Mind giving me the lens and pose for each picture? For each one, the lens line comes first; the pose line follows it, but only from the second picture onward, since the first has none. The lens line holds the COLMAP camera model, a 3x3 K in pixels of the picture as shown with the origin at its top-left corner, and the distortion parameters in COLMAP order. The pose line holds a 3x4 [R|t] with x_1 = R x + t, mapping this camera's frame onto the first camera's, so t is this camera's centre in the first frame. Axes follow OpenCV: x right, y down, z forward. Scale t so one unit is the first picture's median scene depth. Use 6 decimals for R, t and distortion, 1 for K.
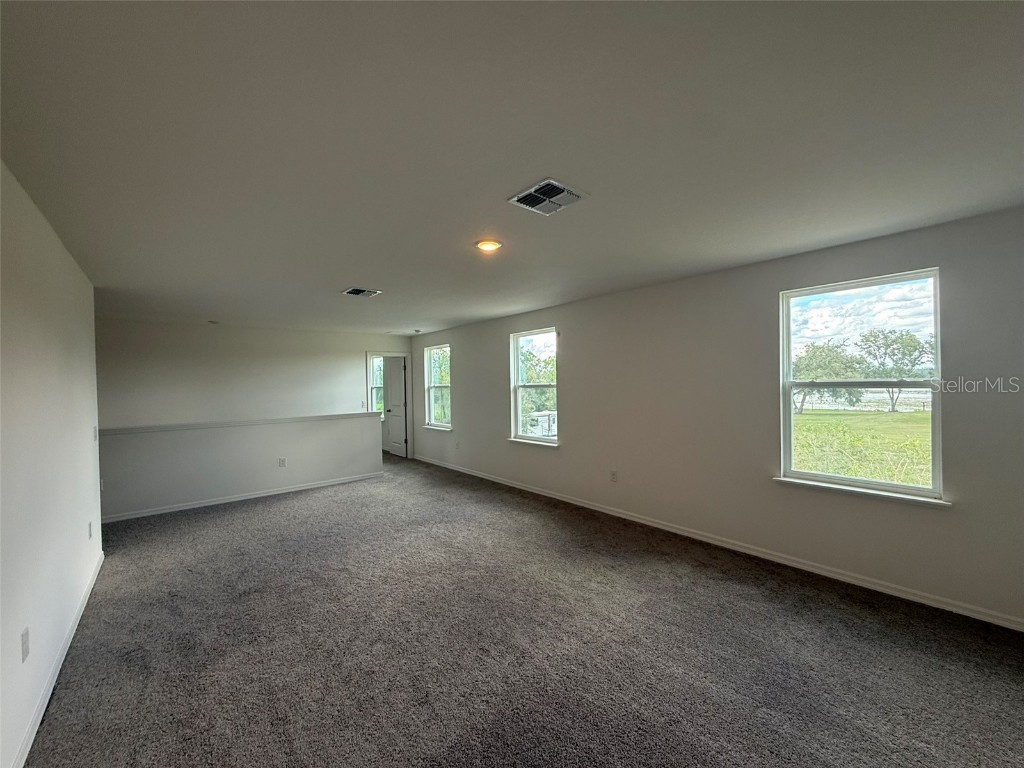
lens RADIAL K [[408.4, 0, 508.9], [0, 408.4, 383.5], [0, 0, 1]] dist [0.000322, 0.000071]
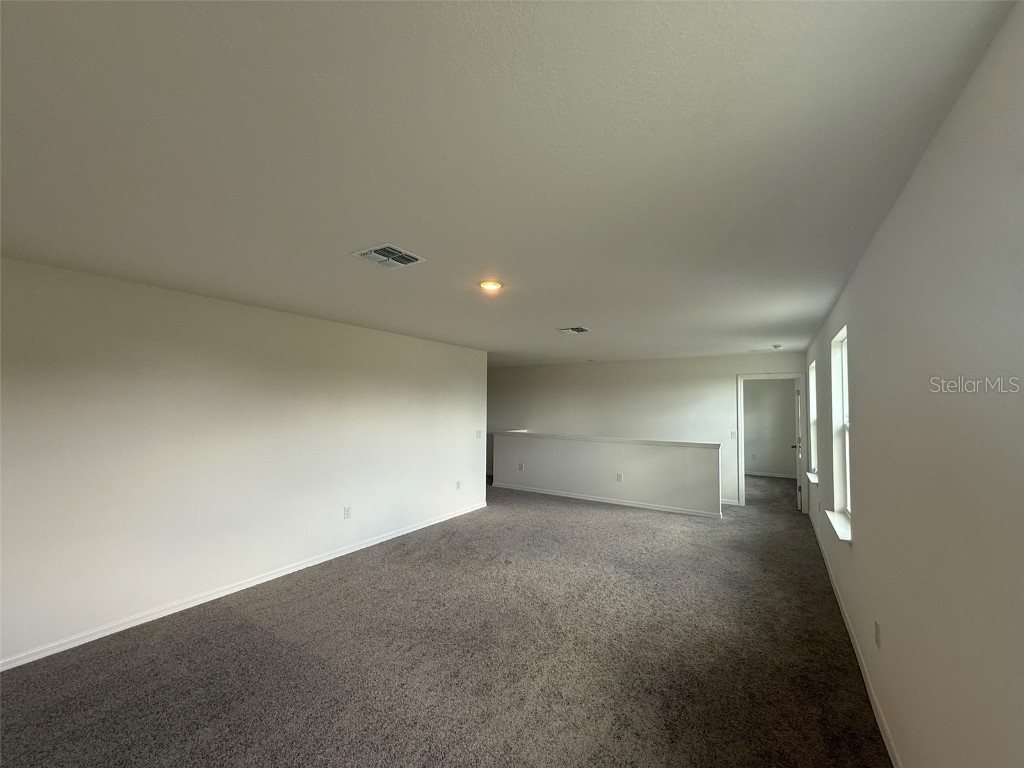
lens RADIAL K [[408.4, 0, 508.9], [0, 408.4, 383.5], [0, 0, 1]] dist [0.000322, 0.000071]
pose [[0.299722, -0.023576, -0.953735, 0.692659], [-0.022357, 0.999246, -0.031727, -0.041999], [0.953765, 0.030832, 0.298969, 0.535513]]
